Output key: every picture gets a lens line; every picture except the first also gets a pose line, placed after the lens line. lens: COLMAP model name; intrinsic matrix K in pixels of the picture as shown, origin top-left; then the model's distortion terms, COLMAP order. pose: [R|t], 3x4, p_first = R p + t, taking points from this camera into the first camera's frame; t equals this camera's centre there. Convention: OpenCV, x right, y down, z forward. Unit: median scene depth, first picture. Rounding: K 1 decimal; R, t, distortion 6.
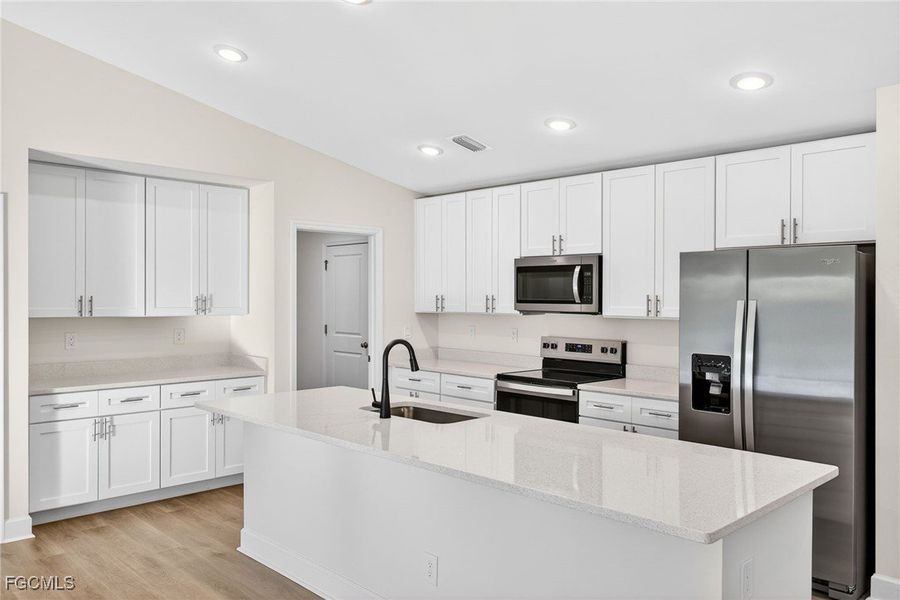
lens RADIAL K [[694.9, 0, 450.0], [0, 694.9, 300.0], [0, 0, 1]] dist [-0.008307, -0.003241]
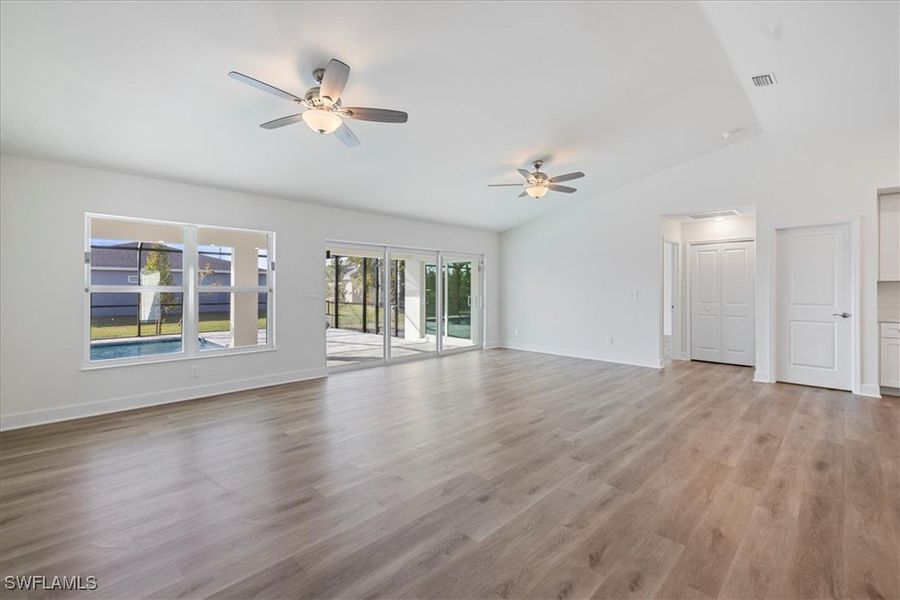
lens RADIAL K [[392.5, 0, 448.8], [0, 392.5, 290.3], [0, 0, 1]] dist [0.003487, -0.000297]
pose [[0.018549, -0.000004, -0.999828, 0.379331], [-0.006049, 0.999982, -0.000116, 0.053716], [0.999810, 0.006050, 0.018548, -0.156279]]
